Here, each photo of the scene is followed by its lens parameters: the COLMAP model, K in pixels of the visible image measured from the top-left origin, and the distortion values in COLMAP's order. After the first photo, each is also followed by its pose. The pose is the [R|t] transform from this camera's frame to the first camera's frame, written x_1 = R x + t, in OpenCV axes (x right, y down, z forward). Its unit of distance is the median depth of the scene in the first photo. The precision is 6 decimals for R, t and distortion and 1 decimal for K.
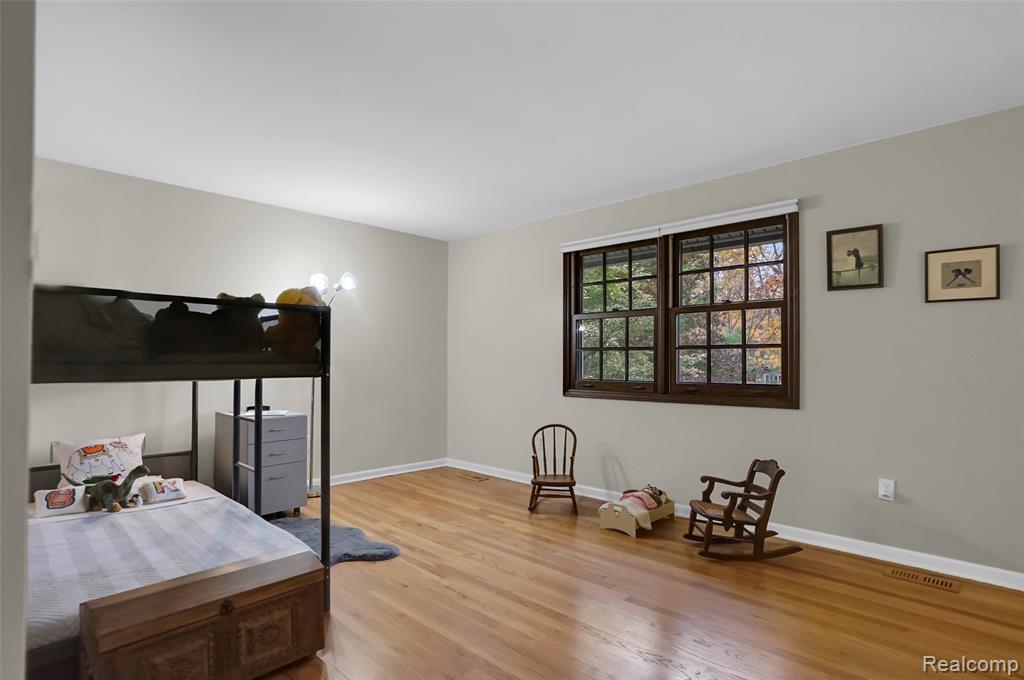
lens RADIAL K [[517.2, 0, 512.0], [0, 517.2, 340.0], [0, 0, 1]] dist [-0.001894, -0.000309]
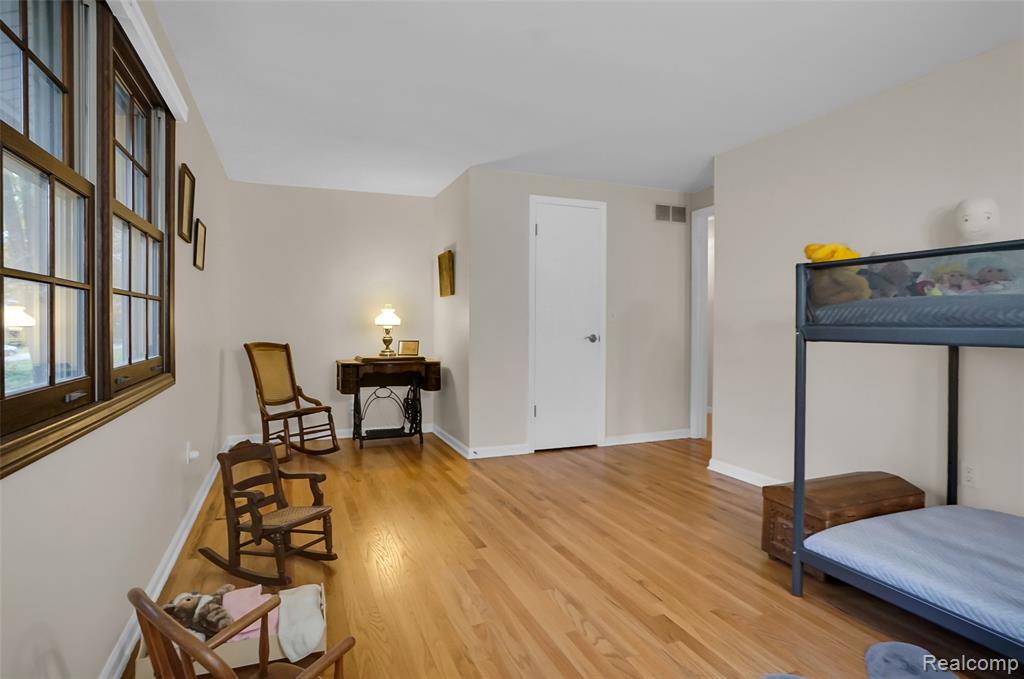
lens RADIAL K [[540.1, 0, 512.0], [0, 540.1, 339.5], [0, 0, 1]] dist [-0.001052, -0.000026]
pose [[-0.913842, -0.013309, 0.405851, -0.253544], [-0.018844, 0.999776, -0.009644, 0.078635], [-0.405632, -0.016461, -0.913888, 1.876239]]
